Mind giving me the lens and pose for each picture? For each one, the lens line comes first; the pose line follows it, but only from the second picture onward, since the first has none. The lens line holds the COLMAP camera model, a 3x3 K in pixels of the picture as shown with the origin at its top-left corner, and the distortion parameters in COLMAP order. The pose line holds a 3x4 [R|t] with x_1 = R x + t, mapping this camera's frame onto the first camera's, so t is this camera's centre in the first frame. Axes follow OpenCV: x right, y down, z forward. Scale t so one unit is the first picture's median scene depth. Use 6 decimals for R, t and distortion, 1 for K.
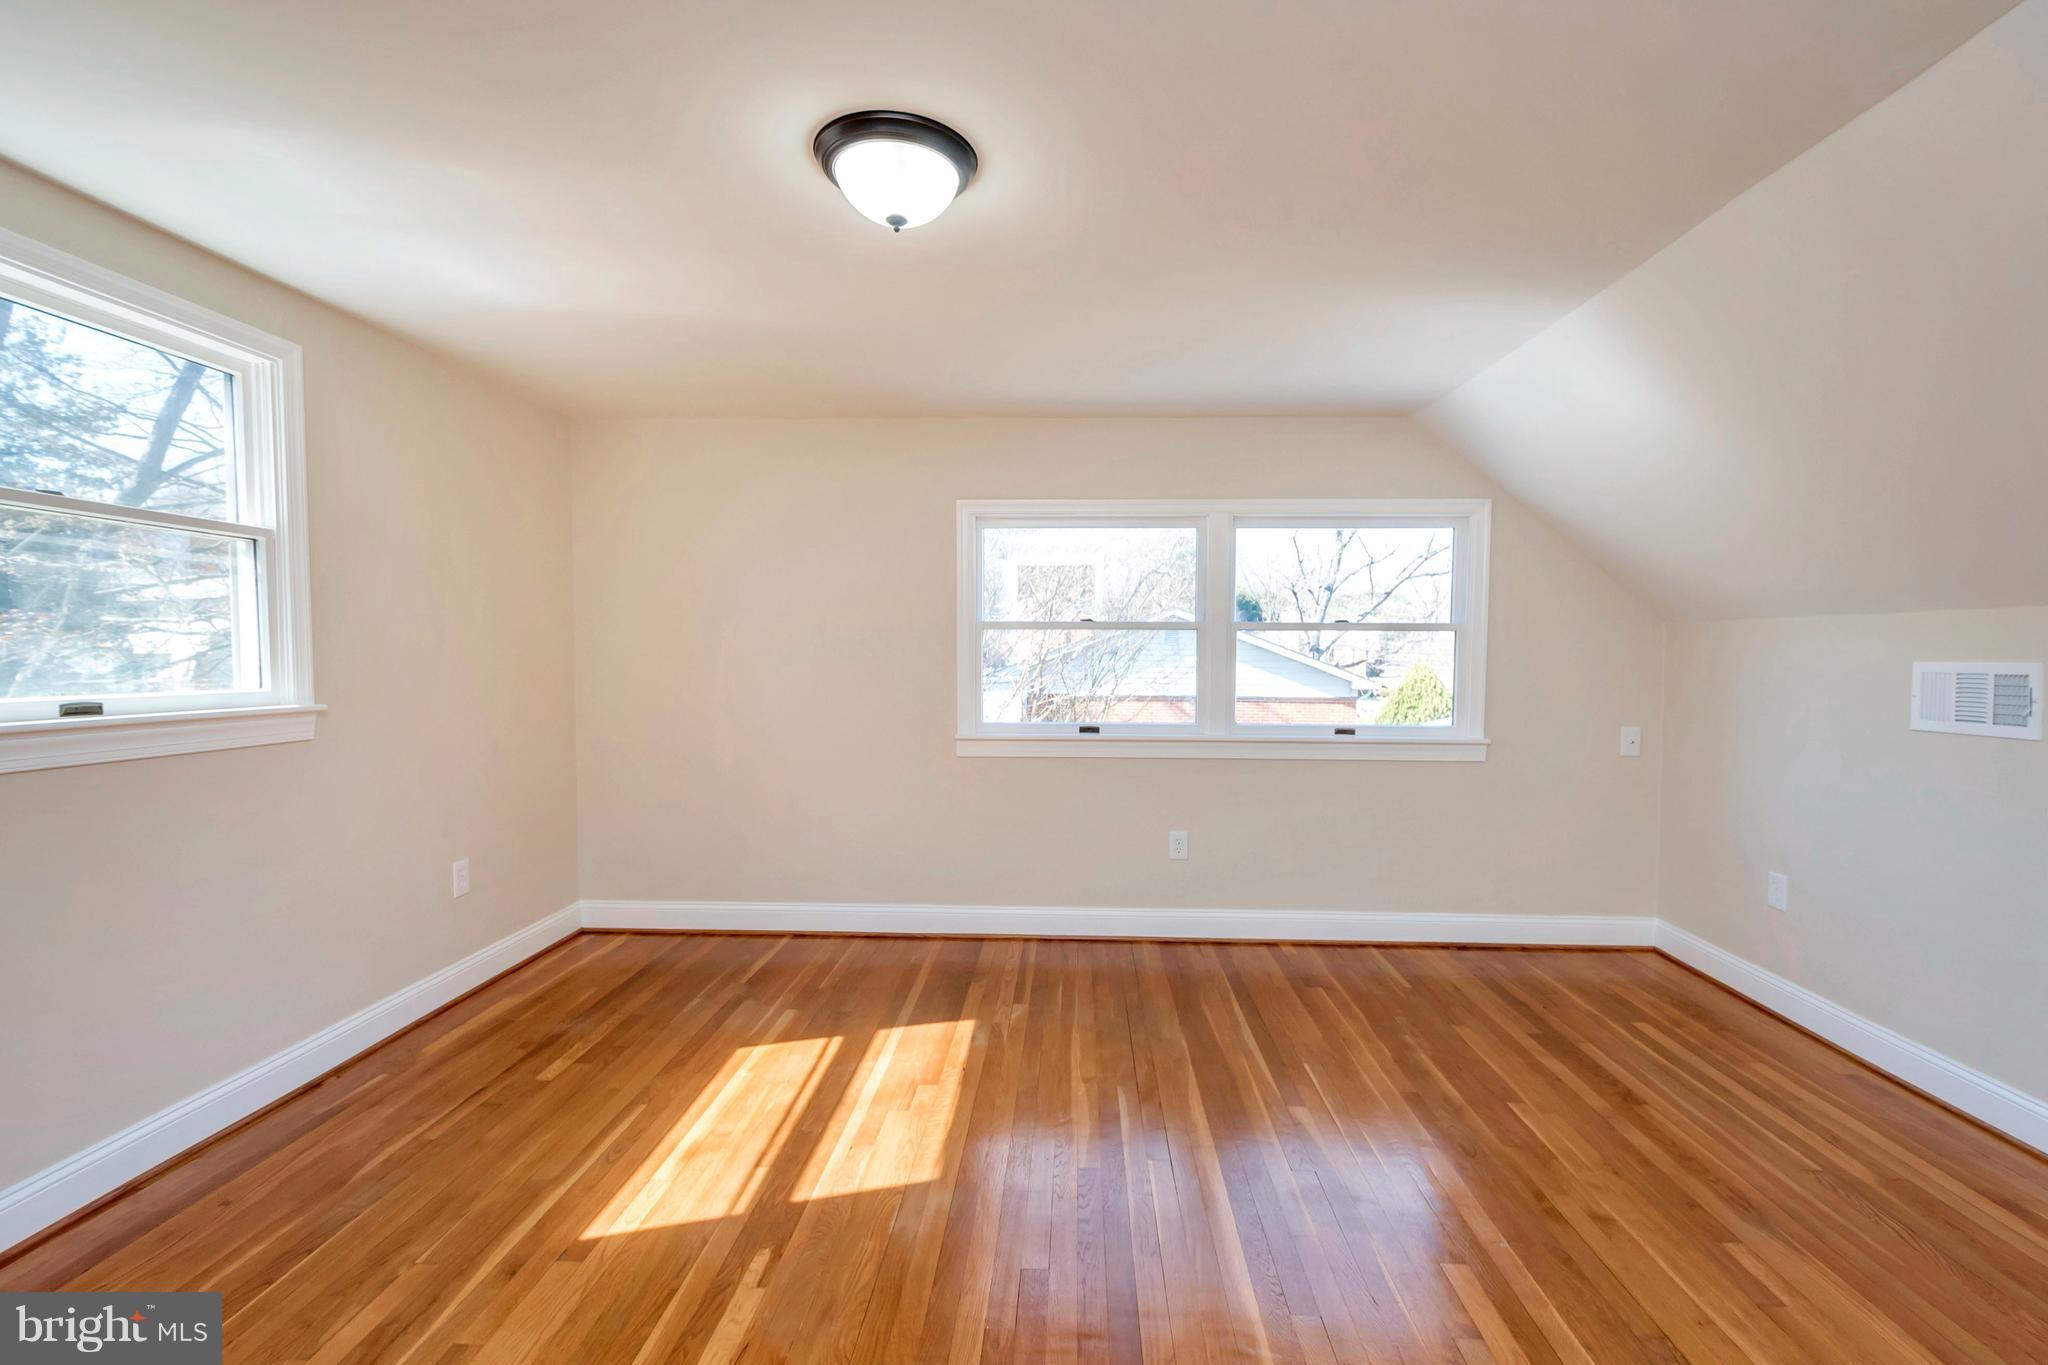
lens RADIAL K [[919.9, 0, 1030.6], [0, 919.9, 692.0], [0, 0, 1]] dist [0.010586, 0.001321]
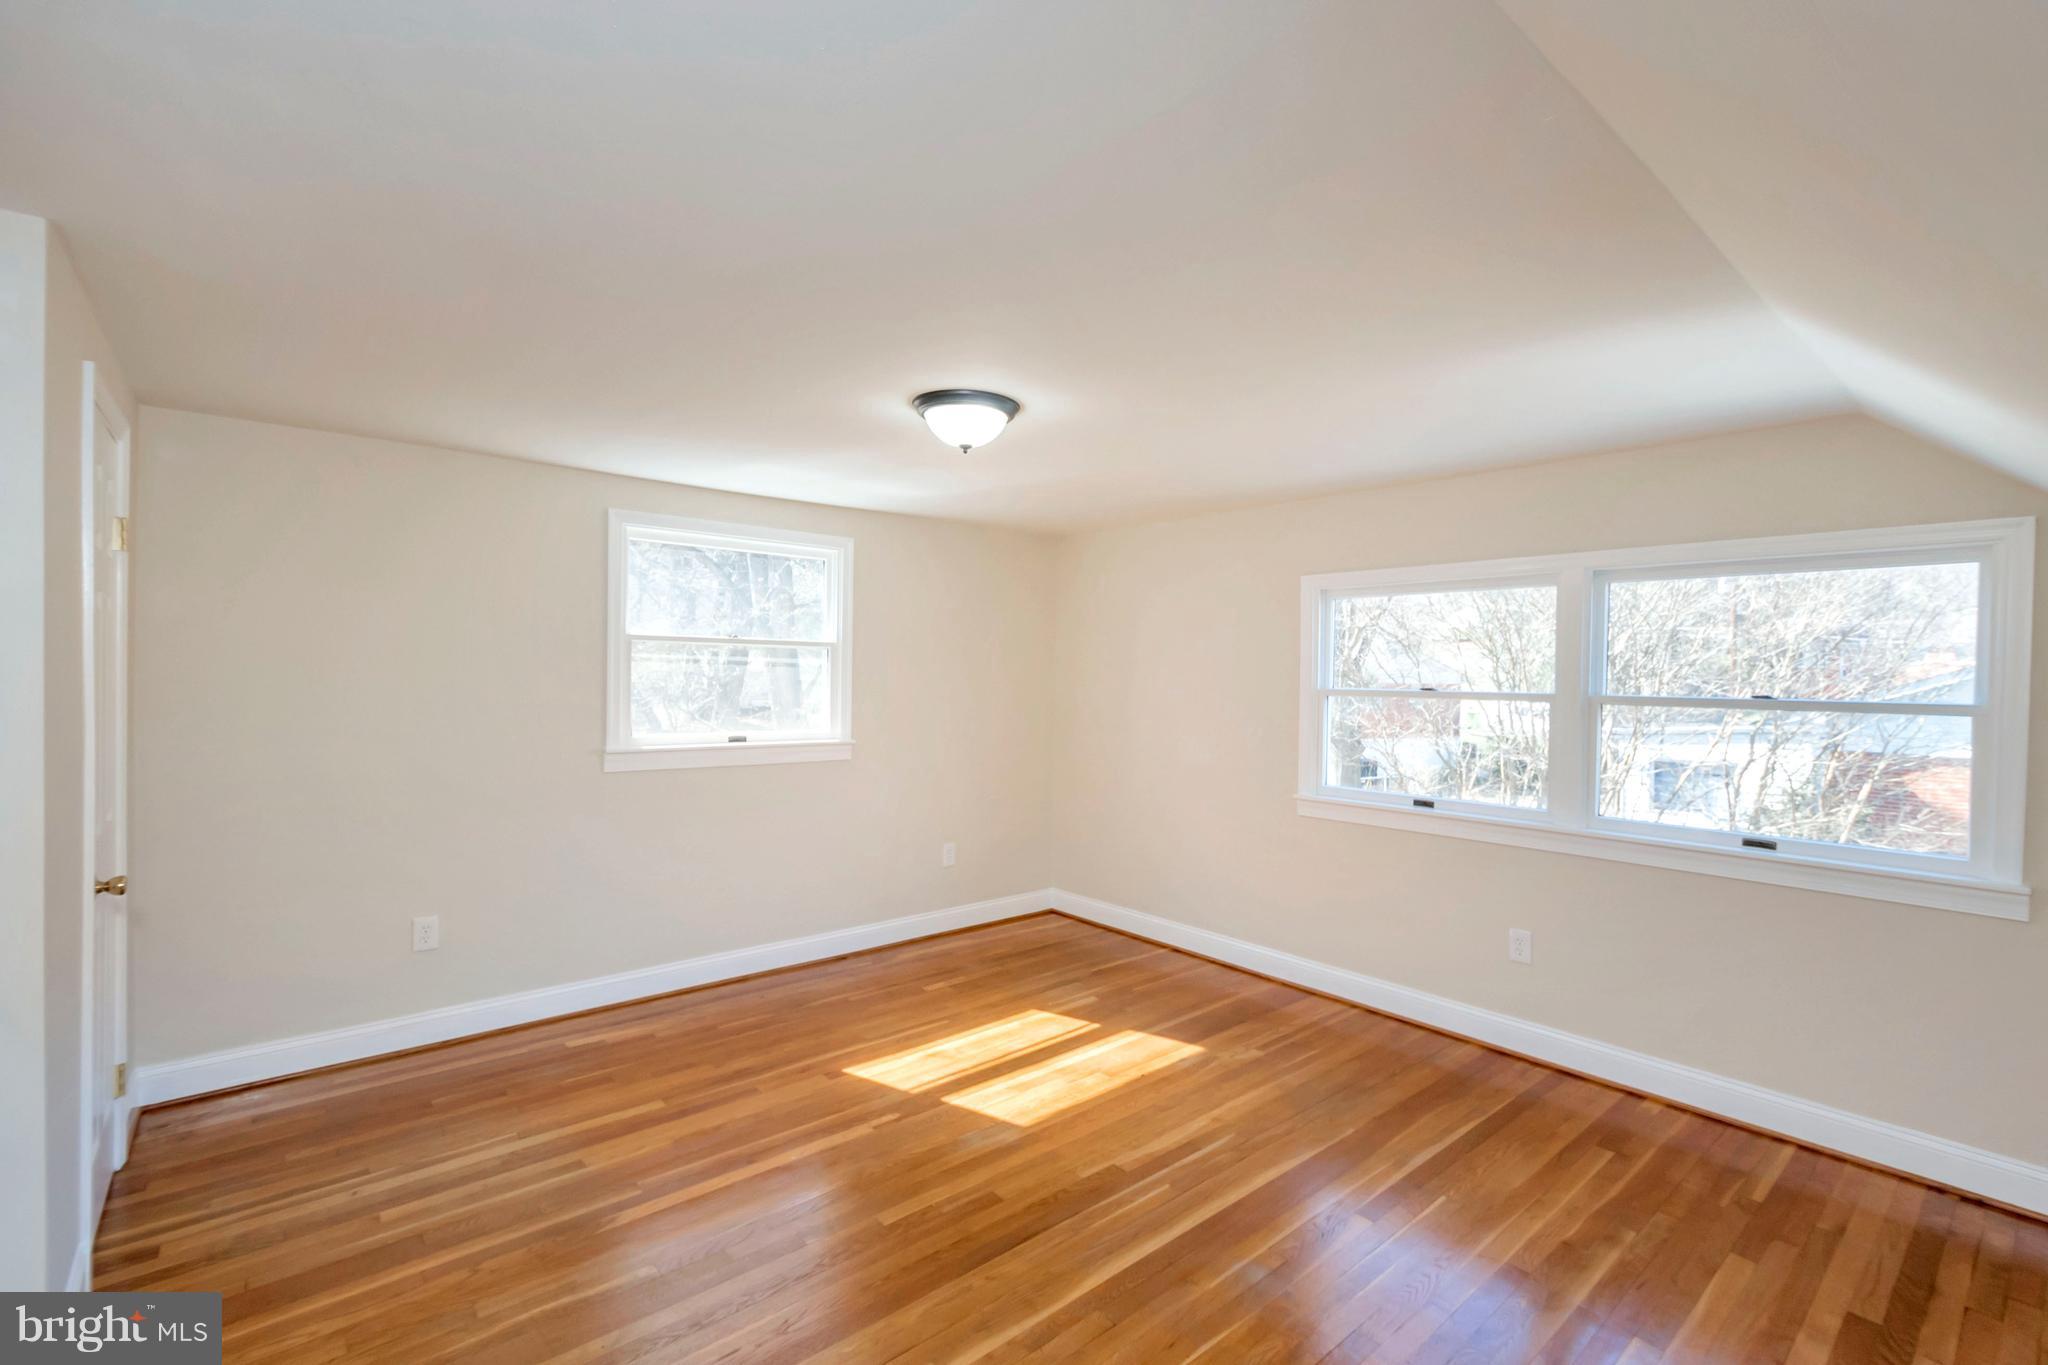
lens RADIAL K [[919.9, 0, 1012.9], [0, 919.9, 687.2], [0, 0, 1]] dist [0.010586, 0.001321]
pose [[0.672731, 0.017620, -0.739678, 0.595224], [-0.039205, 0.999161, -0.011855, -0.064101], [0.738848, 0.036975, 0.672857, 0.042002]]
